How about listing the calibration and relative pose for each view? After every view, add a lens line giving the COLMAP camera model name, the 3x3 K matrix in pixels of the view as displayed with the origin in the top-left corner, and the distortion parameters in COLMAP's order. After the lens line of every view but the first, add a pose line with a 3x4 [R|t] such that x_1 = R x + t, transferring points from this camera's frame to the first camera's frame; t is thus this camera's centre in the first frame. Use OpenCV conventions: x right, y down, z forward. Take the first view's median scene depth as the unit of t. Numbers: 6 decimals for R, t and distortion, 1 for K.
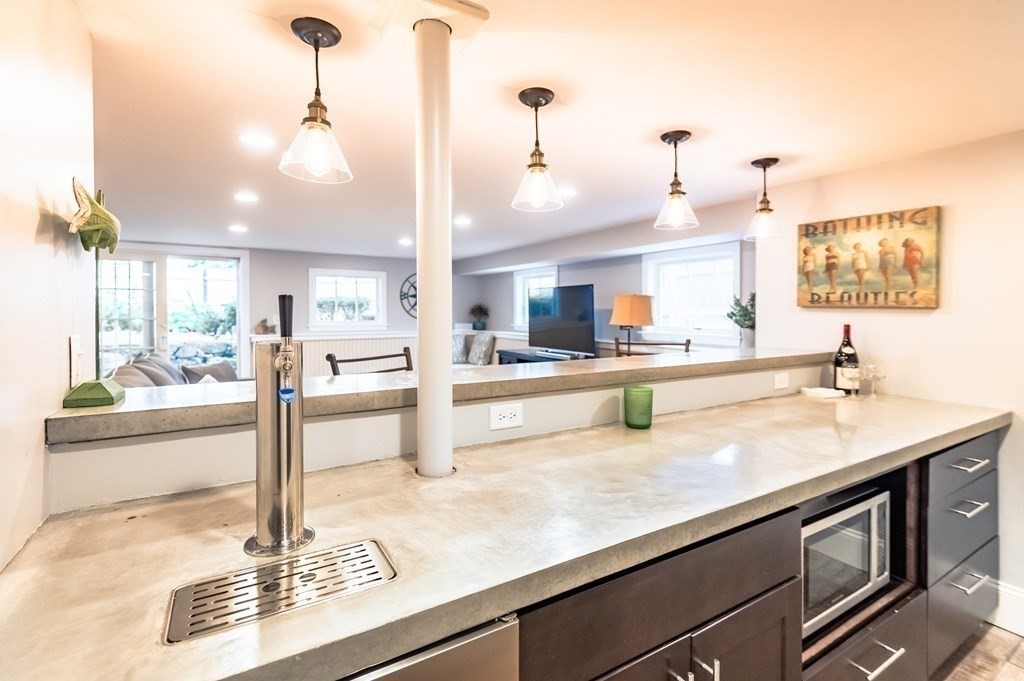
lens RADIAL K [[475.6, 0, 518.9], [0, 475.6, 310.6], [0, 0, 1]] dist [0.010337, -0.000764]
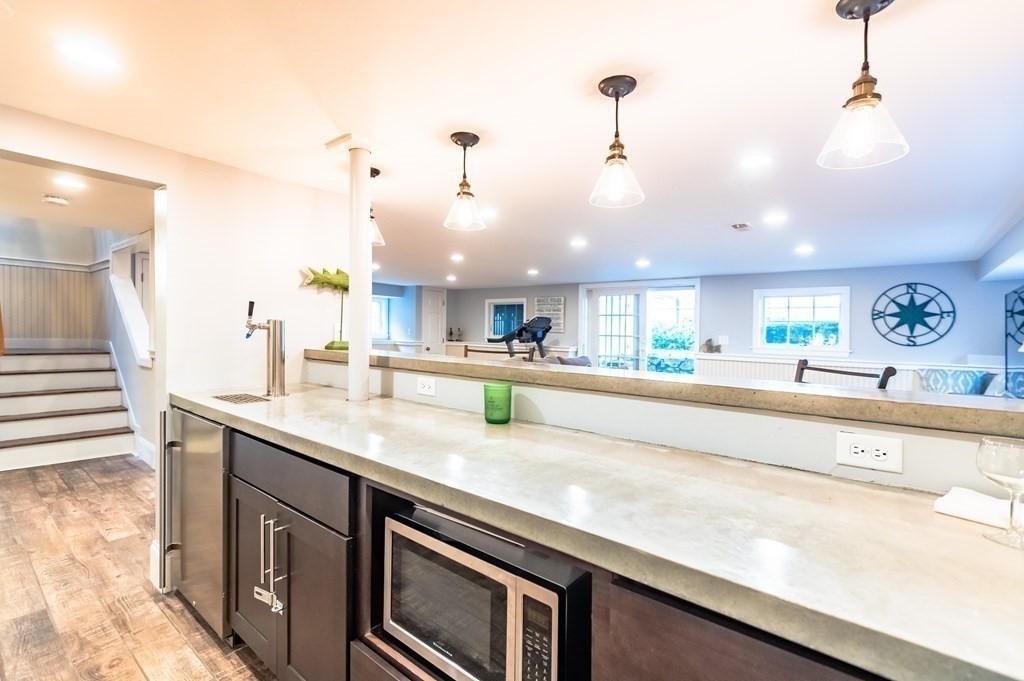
lens RADIAL K [[478.4, 0, 512.0], [0, 478.4, 340.5], [0, 0, 1]] dist [0.002998, 0.000116]
pose [[0.315993, 0.021379, -0.948521, 0.736800], [-0.024427, 0.999598, 0.014393, 0.033155], [0.948447, 0.018622, 0.316388, 0.425813]]
